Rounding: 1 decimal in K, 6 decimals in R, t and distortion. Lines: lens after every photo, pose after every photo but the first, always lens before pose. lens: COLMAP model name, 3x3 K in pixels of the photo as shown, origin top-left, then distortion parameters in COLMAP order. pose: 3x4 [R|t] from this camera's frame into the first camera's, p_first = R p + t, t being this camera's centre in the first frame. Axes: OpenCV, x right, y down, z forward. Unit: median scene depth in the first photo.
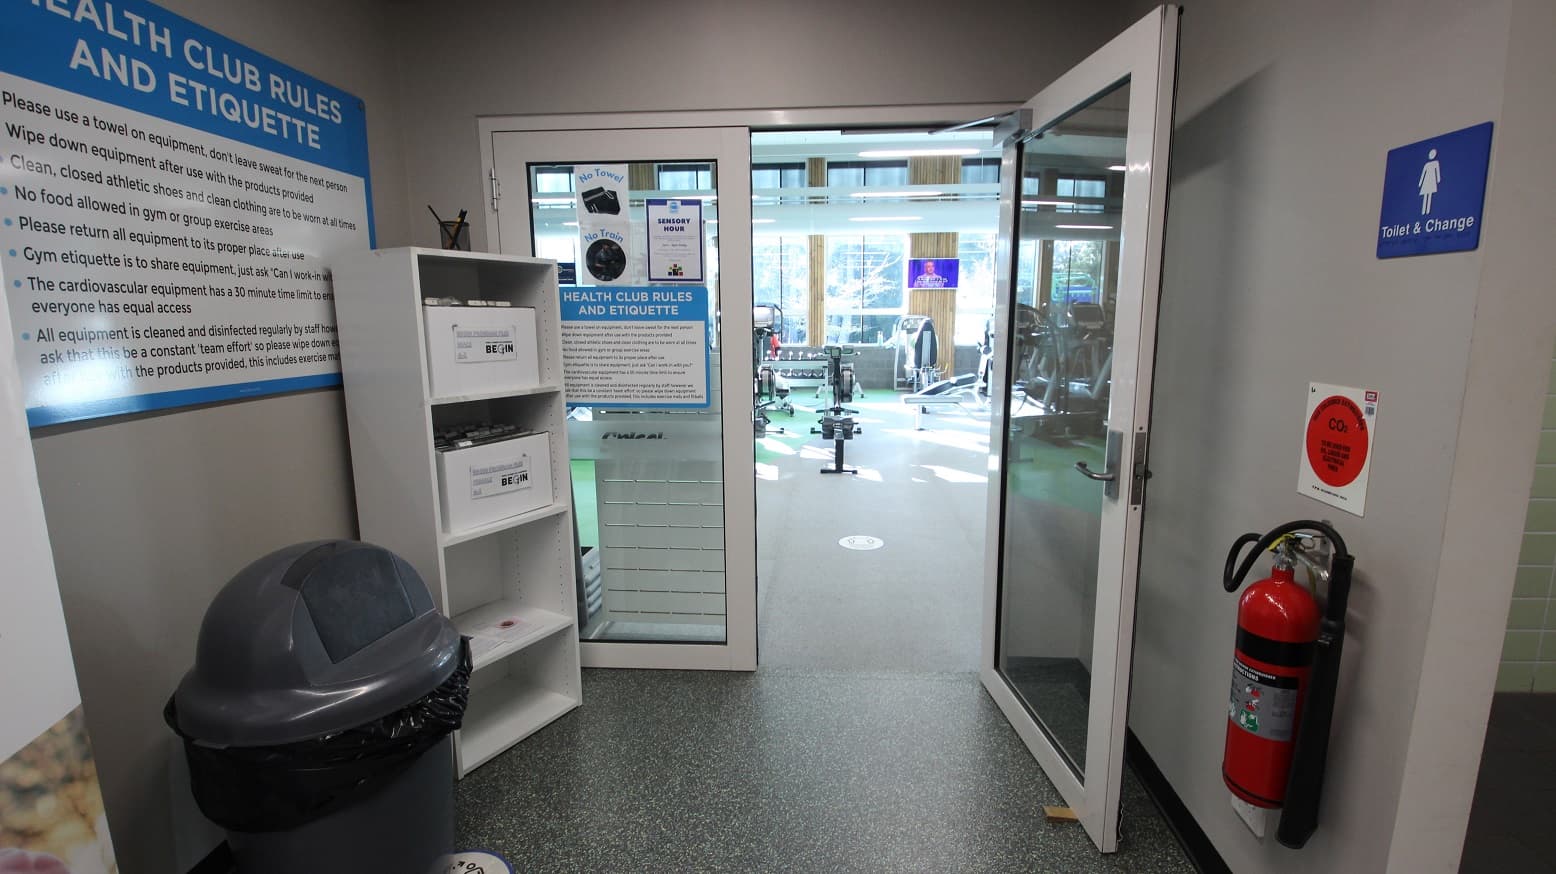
lens RADIAL K [[722.6, 0, 782.1], [0, 722.6, 440.1], [0, 0, 1]] dist [0.005741, -0.000436]
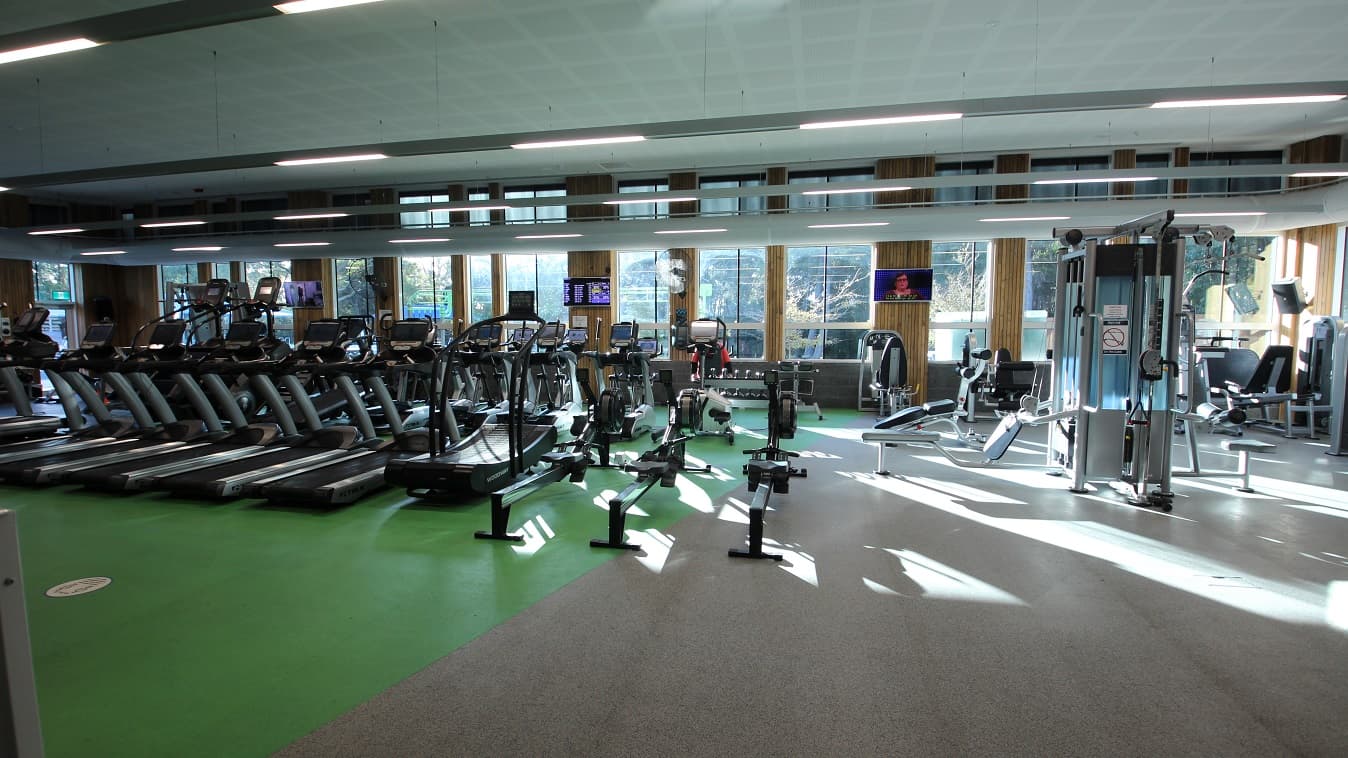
lens RADIAL K [[626.0, 0, 670.4], [0, 626.0, 376.8], [0, 0, 1]] dist [0.005741, -0.000436]
pose [[0.987969, 0.020043, -0.153346, 0.043982], [-0.034039, 0.995432, -0.089198, -0.035681], [0.150858, 0.093345, 0.984139, 0.193731]]
